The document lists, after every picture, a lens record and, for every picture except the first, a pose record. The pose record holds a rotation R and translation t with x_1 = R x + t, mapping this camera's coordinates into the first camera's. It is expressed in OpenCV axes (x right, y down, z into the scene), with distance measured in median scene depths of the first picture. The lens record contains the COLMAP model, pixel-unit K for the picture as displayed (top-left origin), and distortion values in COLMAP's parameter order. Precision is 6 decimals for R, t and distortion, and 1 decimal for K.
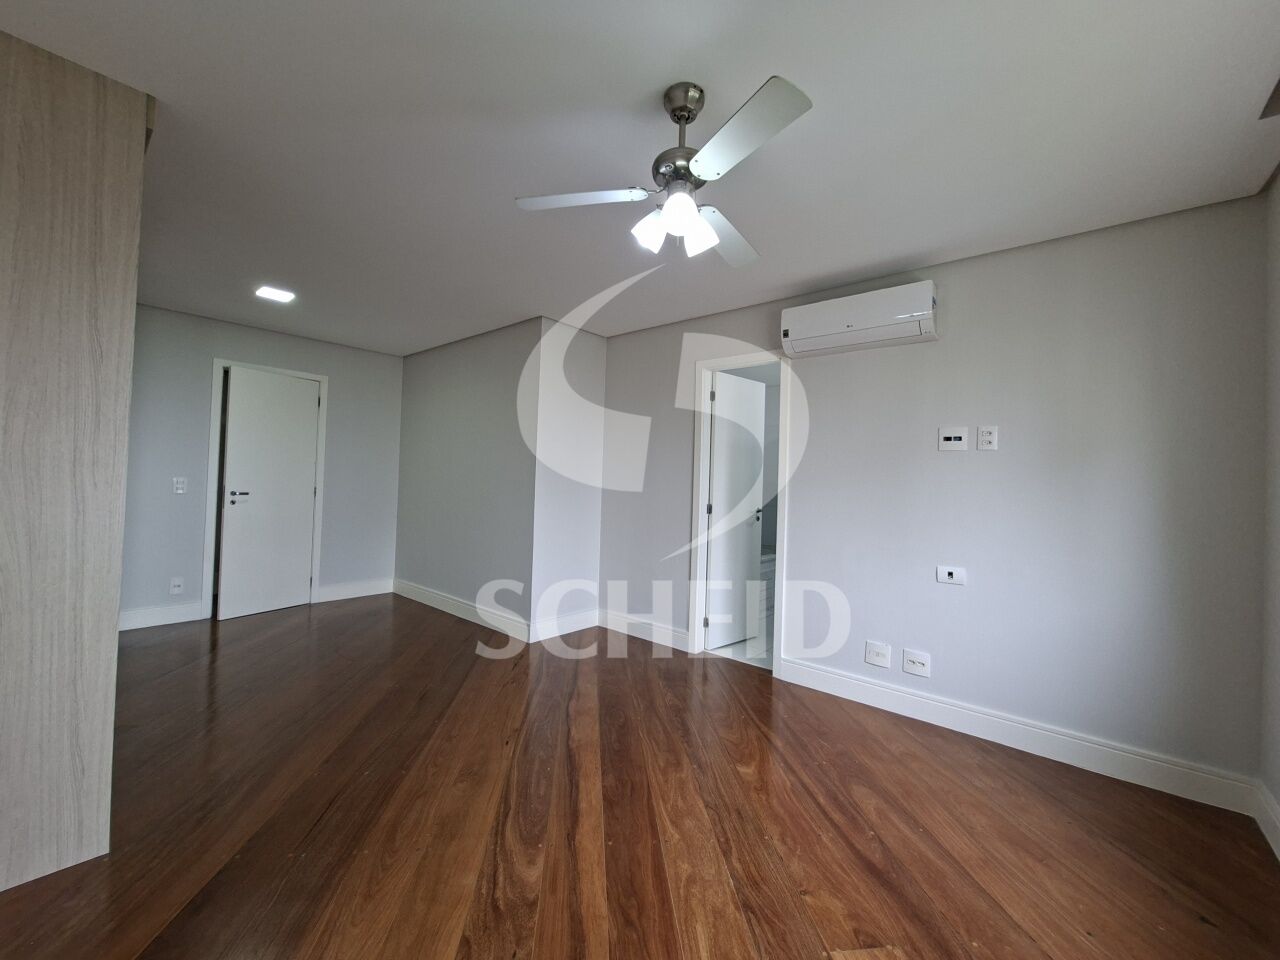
lens RADIAL K [[505.6, 0, 642.0], [0, 505.6, 471.3], [0, 0, 1]] dist [-0.004304, 0.000394]
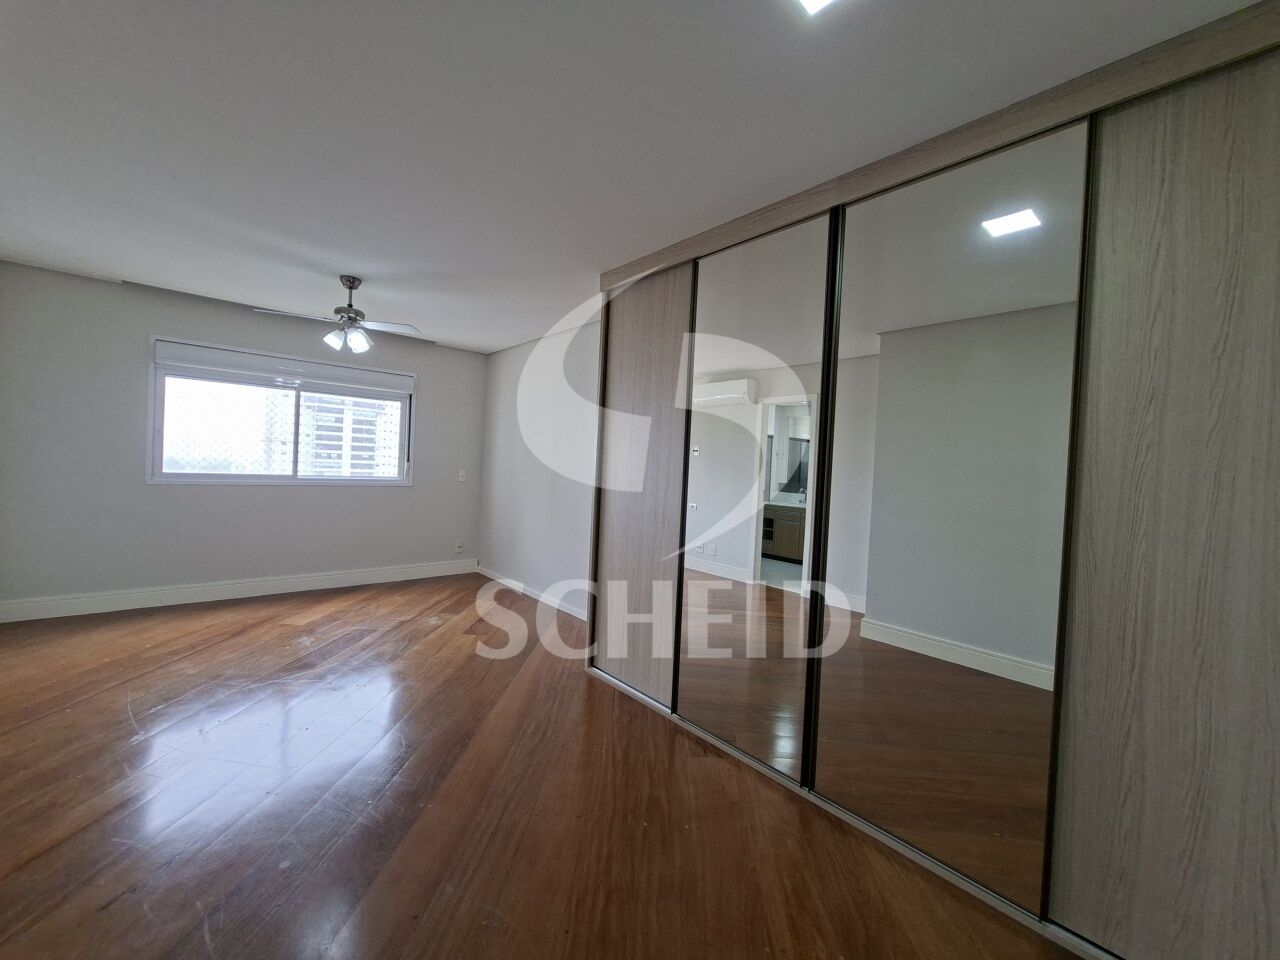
lens RADIAL K [[505.6, 0, 642.0], [0, 505.6, 471.3], [0, 0, 1]] dist [-0.004304, 0.000394]
pose [[-0.988410, -0.080117, 0.128947, -1.383815], [-0.080533, 0.996750, 0.001996, -0.034639], [-0.128687, -0.008412, -0.991650, 2.751800]]
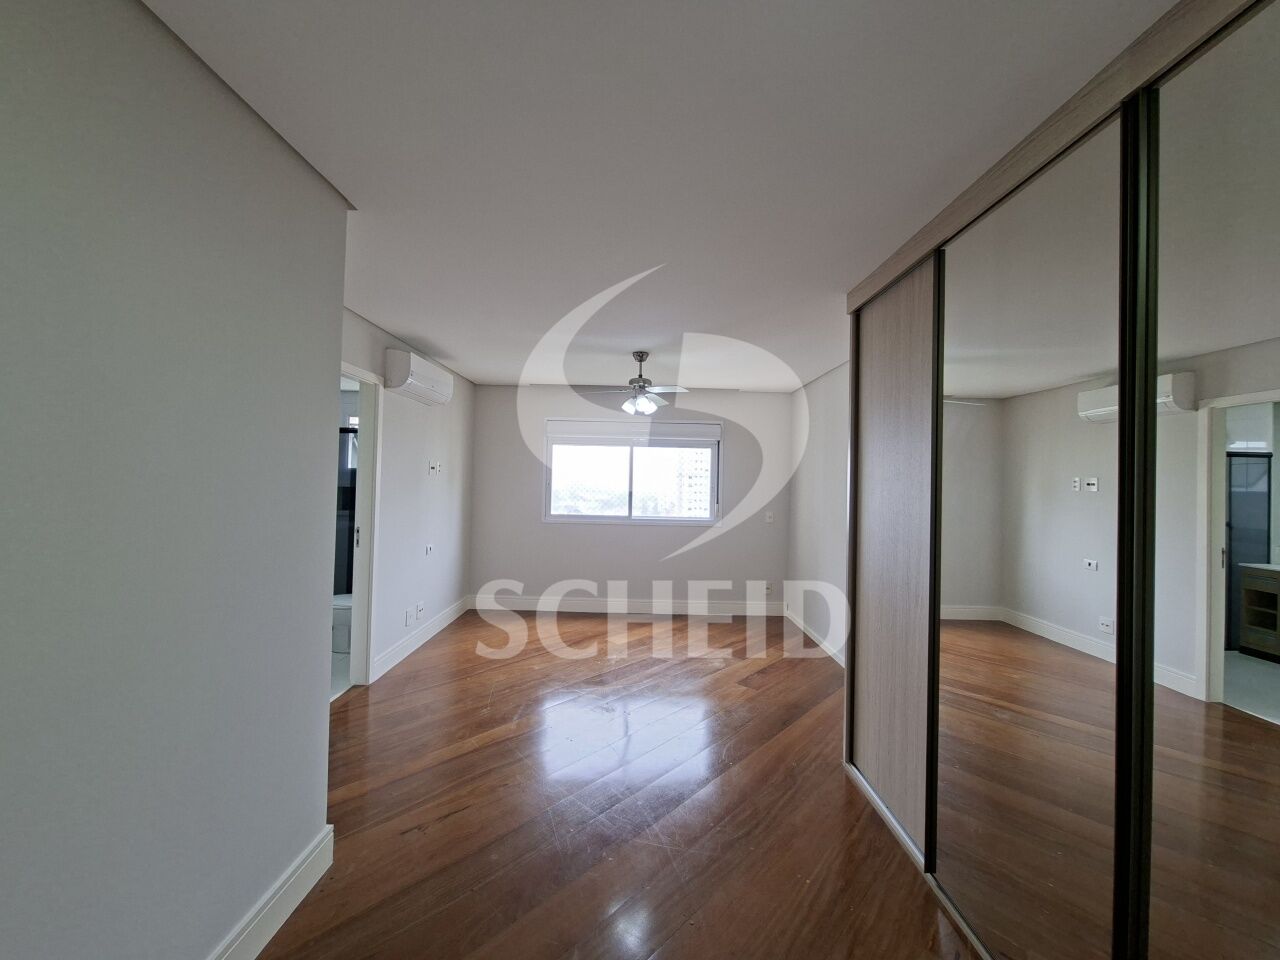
lens RADIAL K [[505.6, 0, 642.0], [0, 505.6, 471.3], [0, 0, 1]] dist [-0.004304, 0.000394]
pose [[-0.661836, -0.034132, 0.748871, -1.702687], [-0.055578, 0.998448, -0.003612, -0.137828], [-0.747586, -0.044011, -0.662706, 2.466040]]
